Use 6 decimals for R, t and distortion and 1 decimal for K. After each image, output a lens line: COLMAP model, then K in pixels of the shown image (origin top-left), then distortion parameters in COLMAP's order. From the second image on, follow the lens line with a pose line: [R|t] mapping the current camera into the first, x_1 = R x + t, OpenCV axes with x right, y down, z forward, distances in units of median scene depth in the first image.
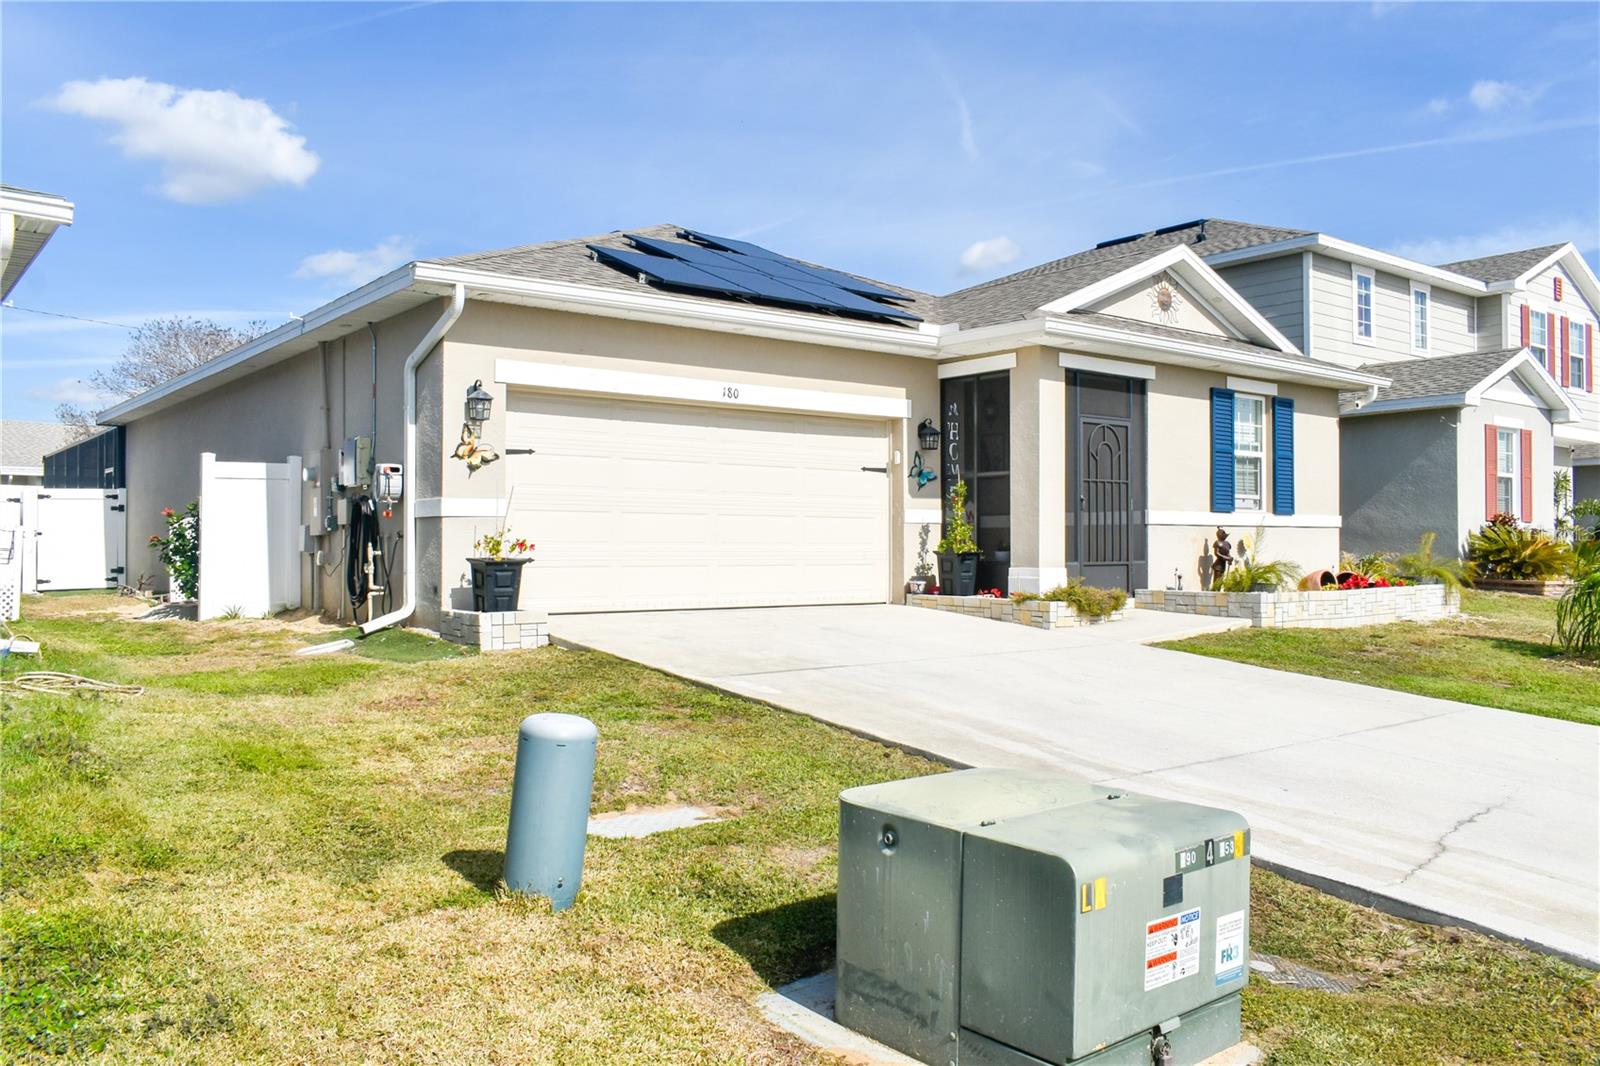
lens RADIAL K [[1262.9, 0, 799.0], [0, 1262.9, 531.6], [0, 0, 1]] dist [-0.016880, 0.009232]
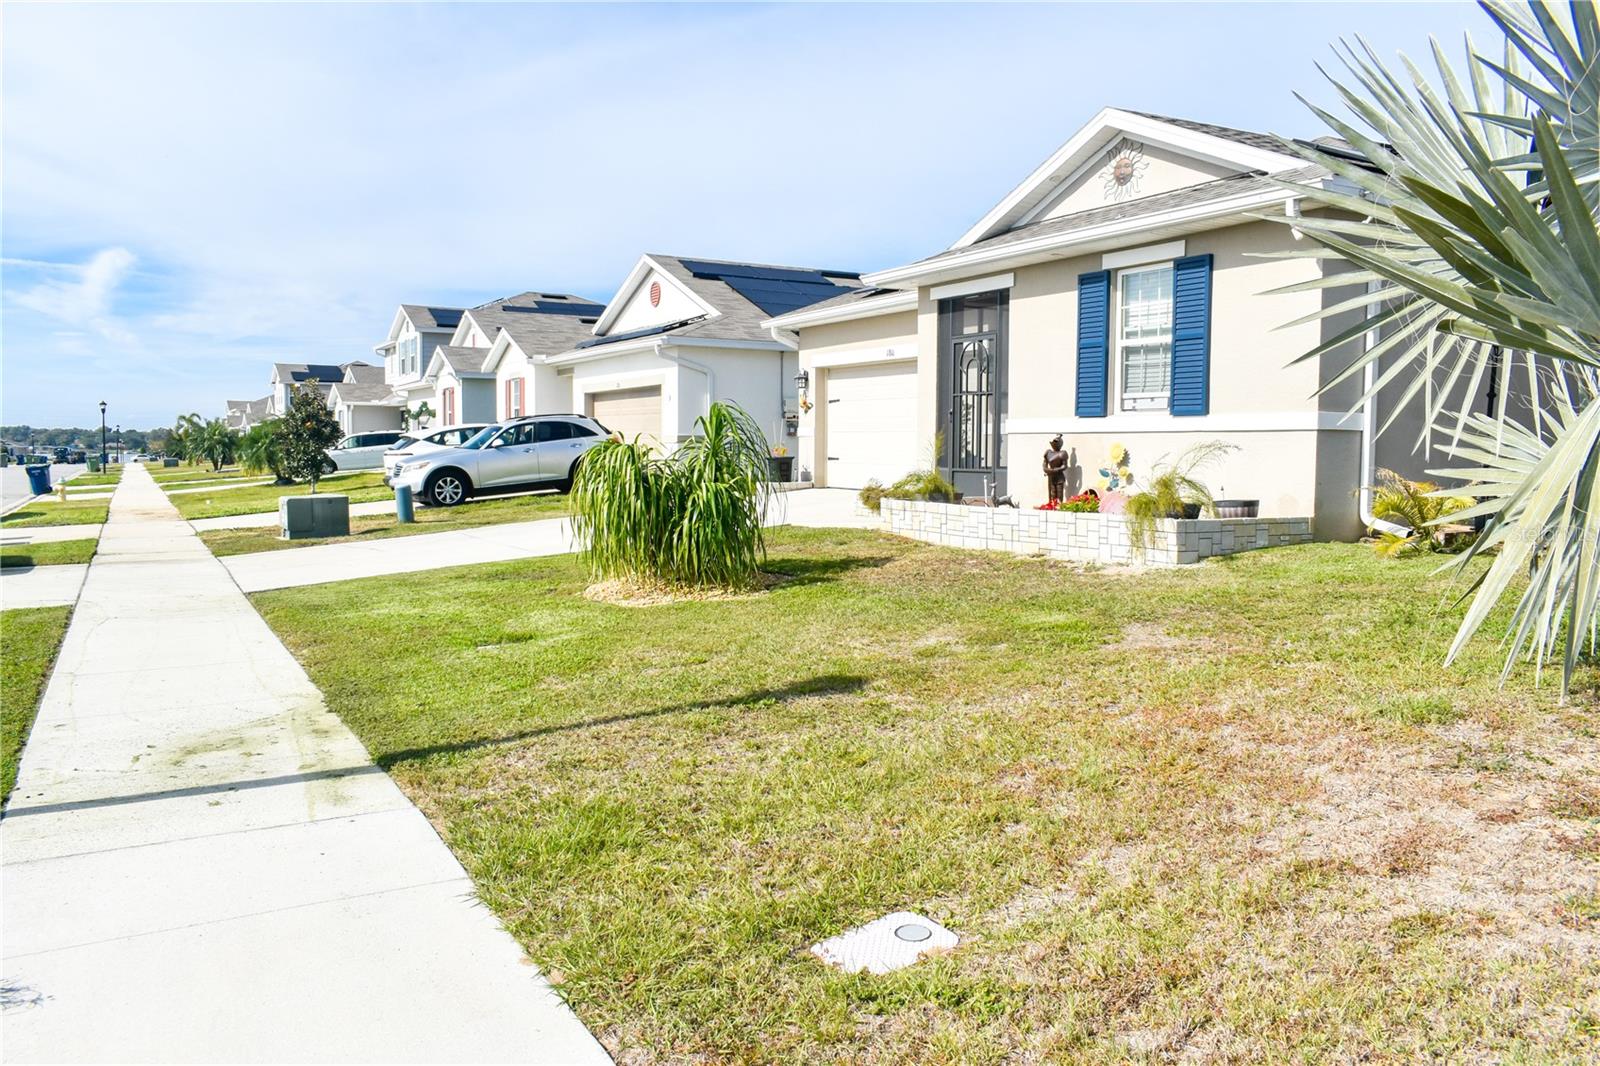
lens RADIAL K [[1217.7, 0, 800.0], [0, 1217.7, 533.0], [0, 0, 1]] dist [-0.039605, -0.003250]
pose [[-0.165230, 0.070113, -0.983760, 1.262657], [0.006805, 0.997527, 0.069951, 0.004896], [0.986232, 0.004863, -0.165299, 0.995832]]
